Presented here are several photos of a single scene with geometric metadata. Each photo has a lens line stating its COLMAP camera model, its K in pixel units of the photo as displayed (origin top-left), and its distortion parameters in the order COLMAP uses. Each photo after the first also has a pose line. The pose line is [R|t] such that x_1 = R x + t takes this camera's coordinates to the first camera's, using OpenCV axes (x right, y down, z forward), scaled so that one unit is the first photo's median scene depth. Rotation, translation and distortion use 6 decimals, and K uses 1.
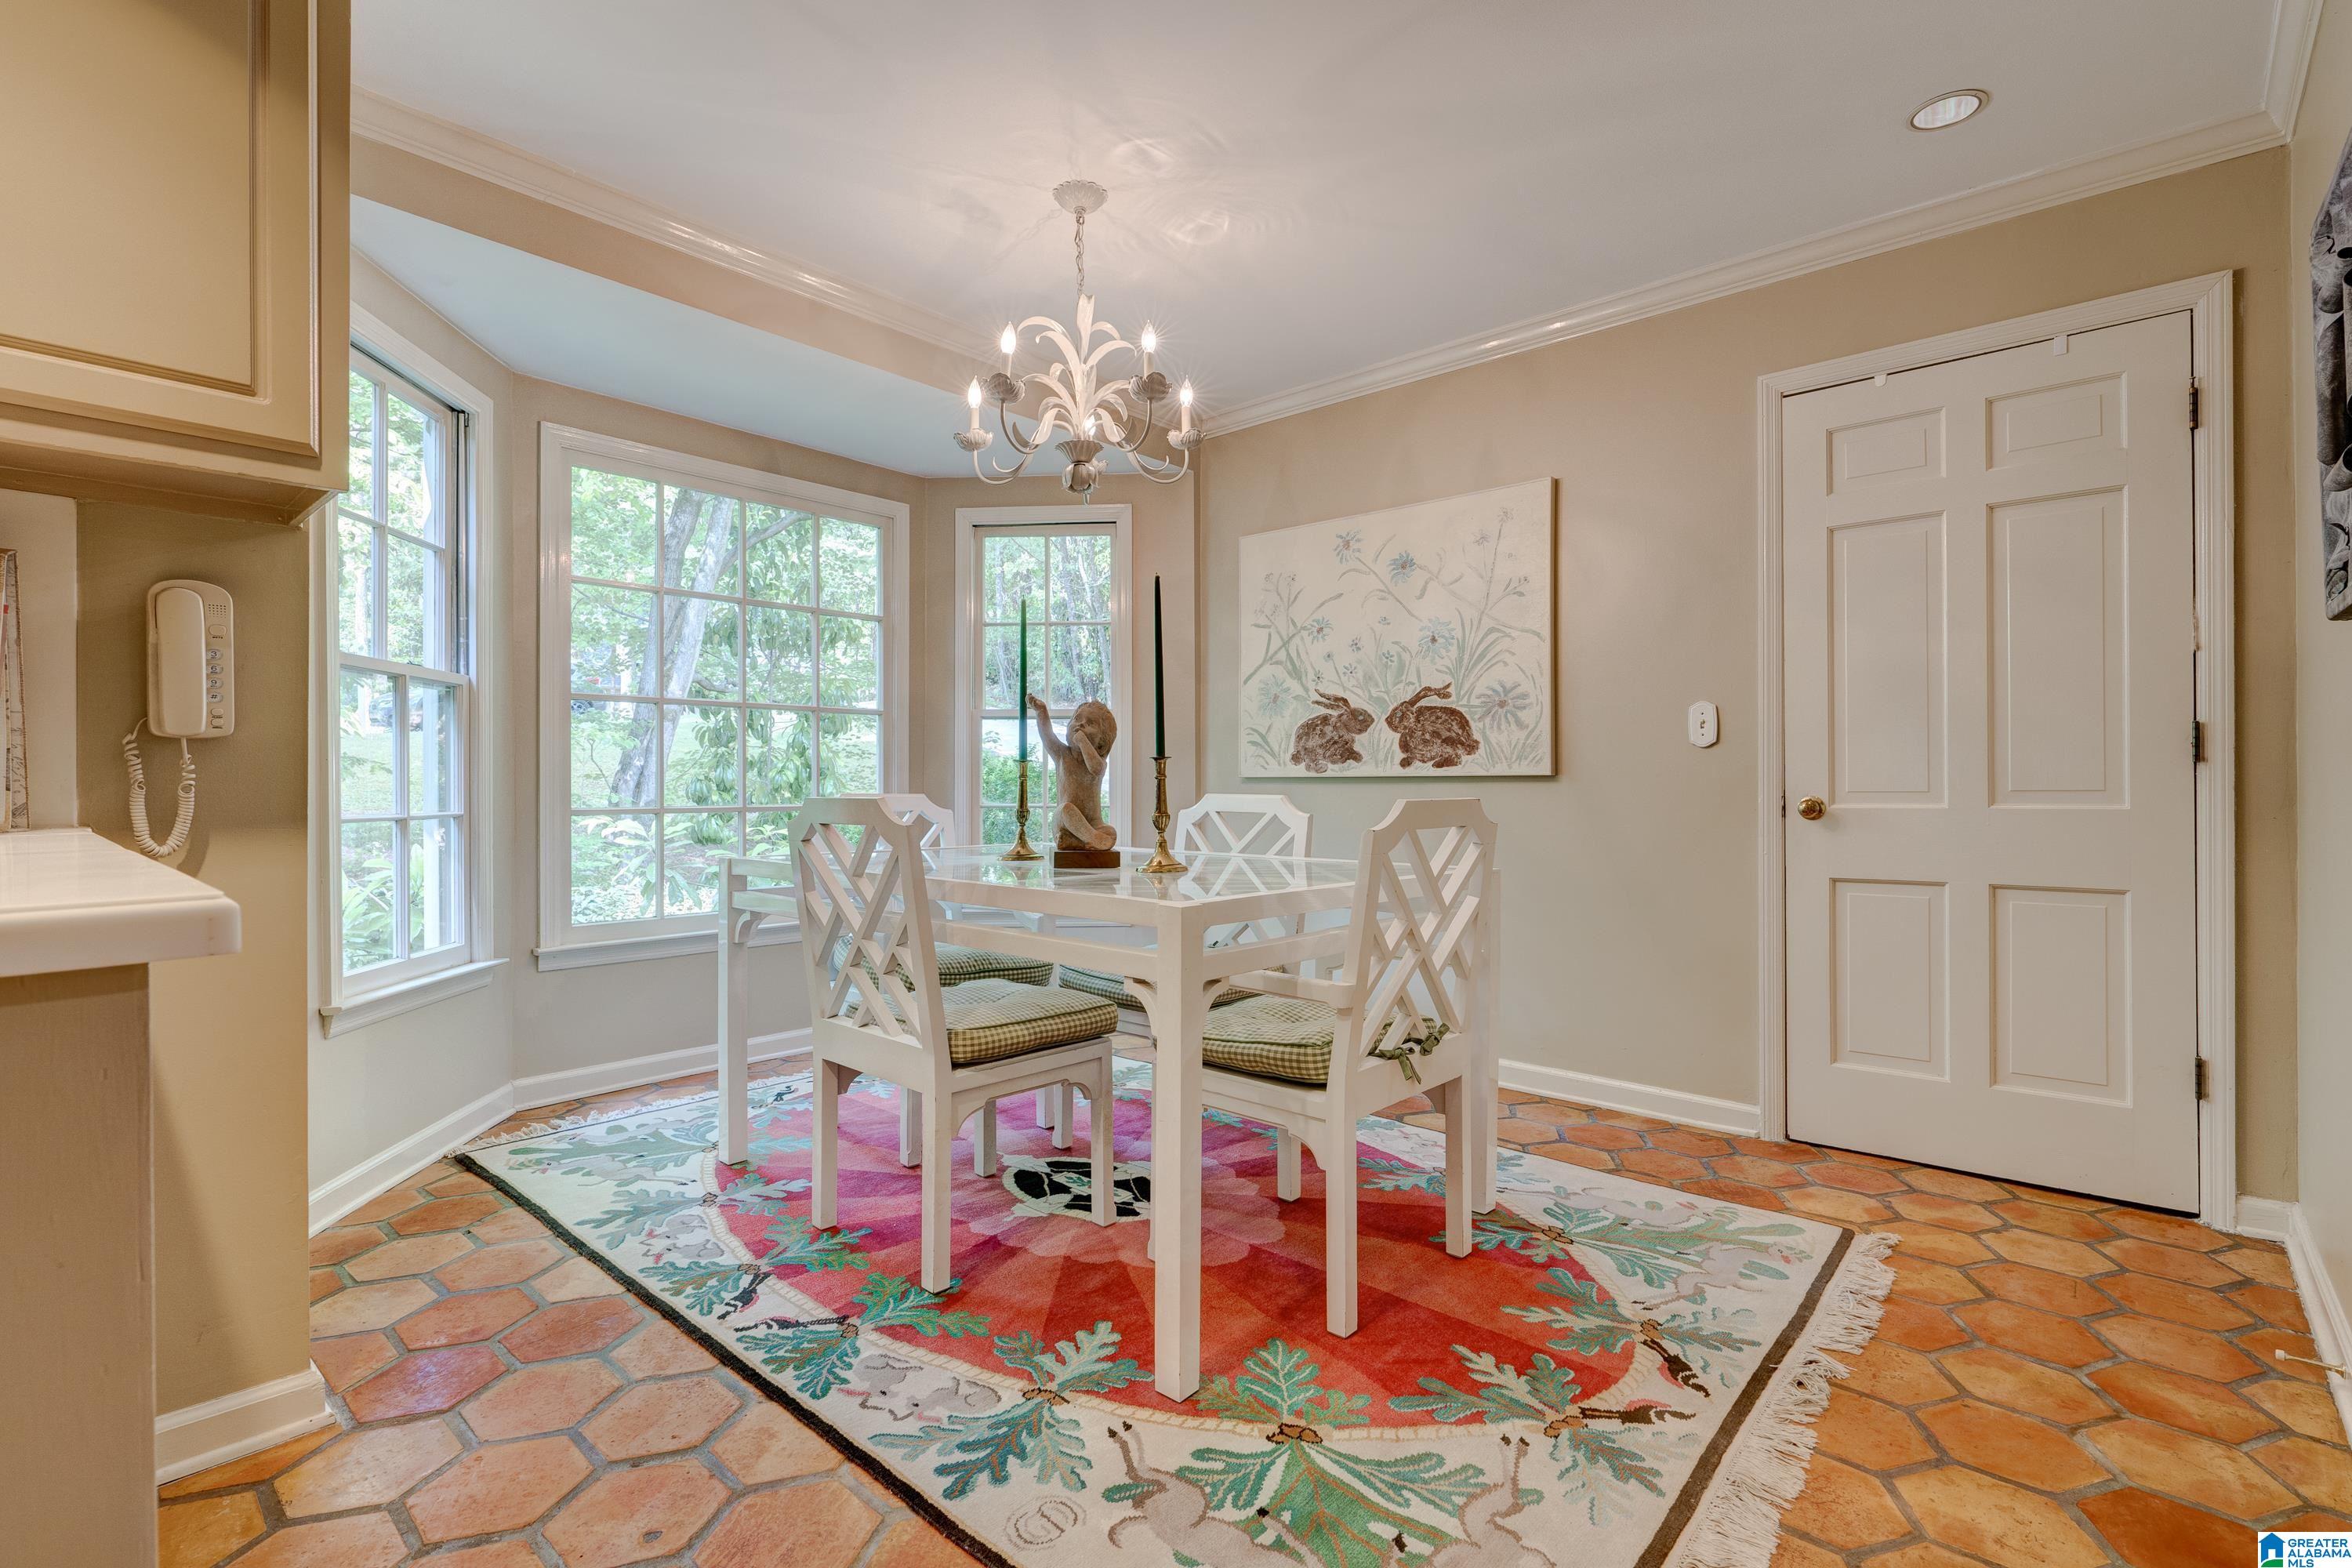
lens RADIAL K [[1070.7, 0, 1181.2], [0, 1070.7, 784.6], [0, 0, 1]] dist [-0.000750, -0.000137]
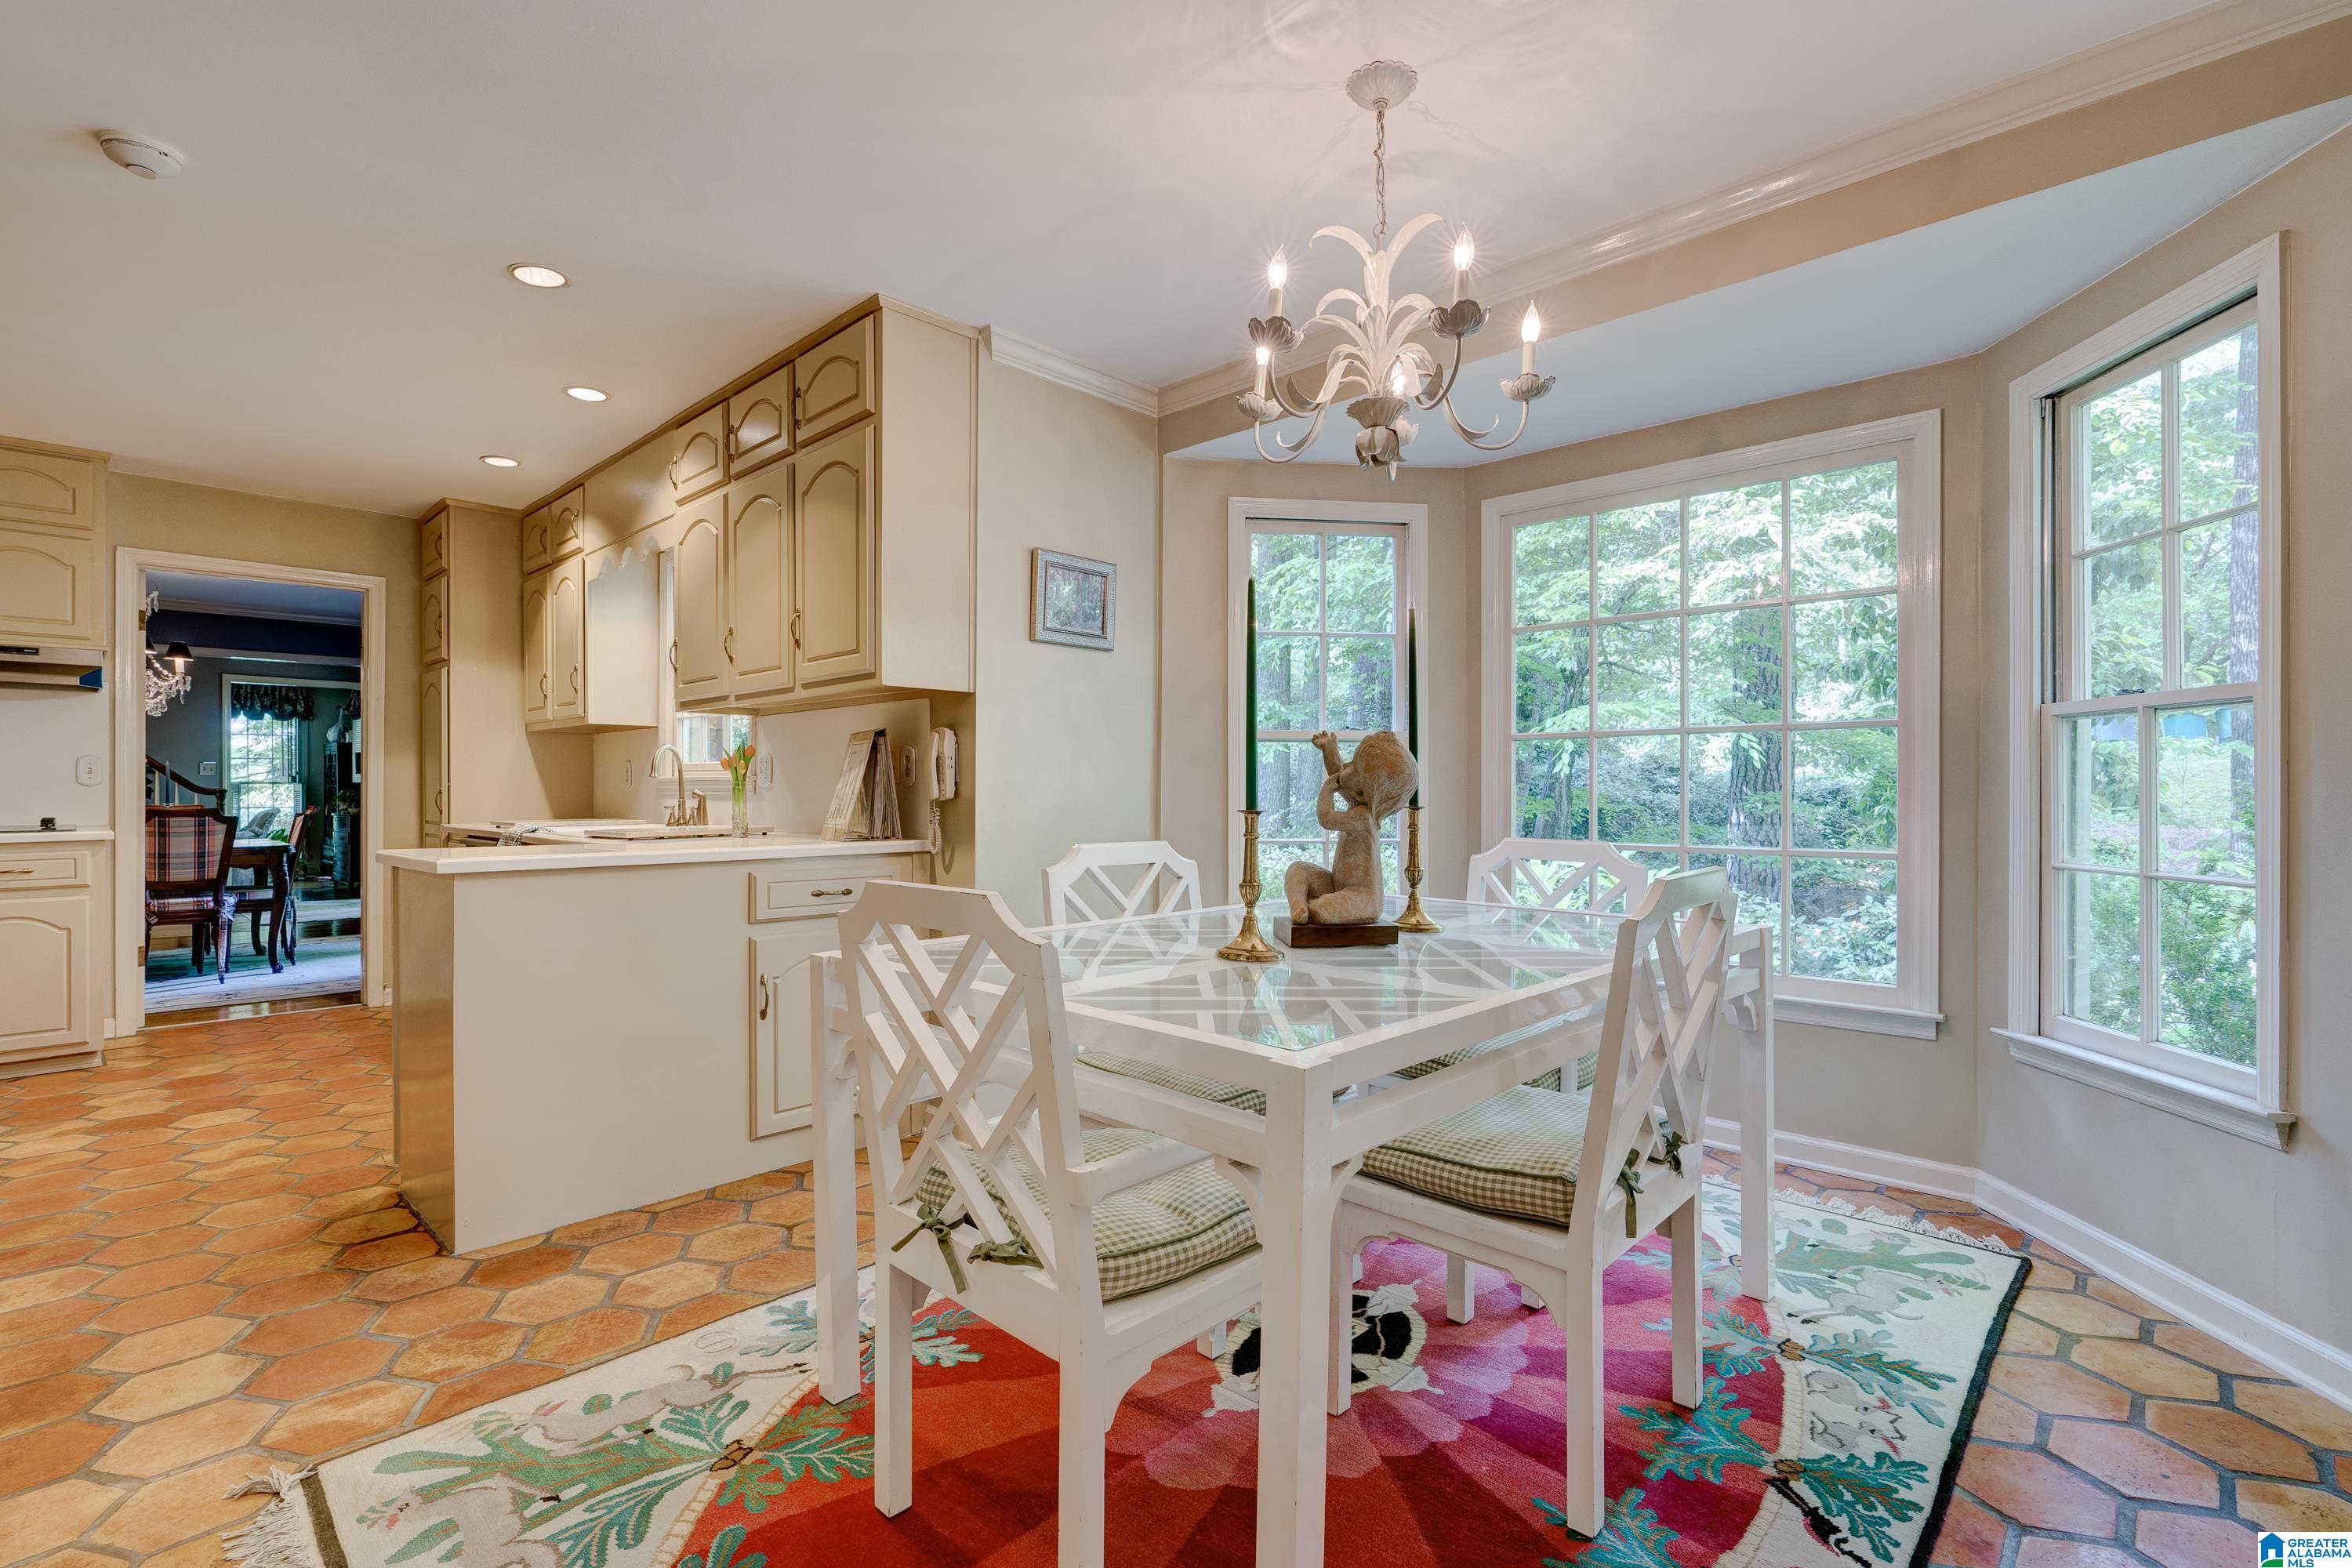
lens RADIAL K [[1070.7, 0, 1181.2], [0, 1070.7, 784.6], [0, 0, 1]] dist [-0.000750, -0.000137]
pose [[-0.034934, -0.001832, -0.999388, 0.674388], [-0.001135, 0.999998, -0.001793, -0.038503], [0.999389, 0.001072, -0.034936, 0.860273]]
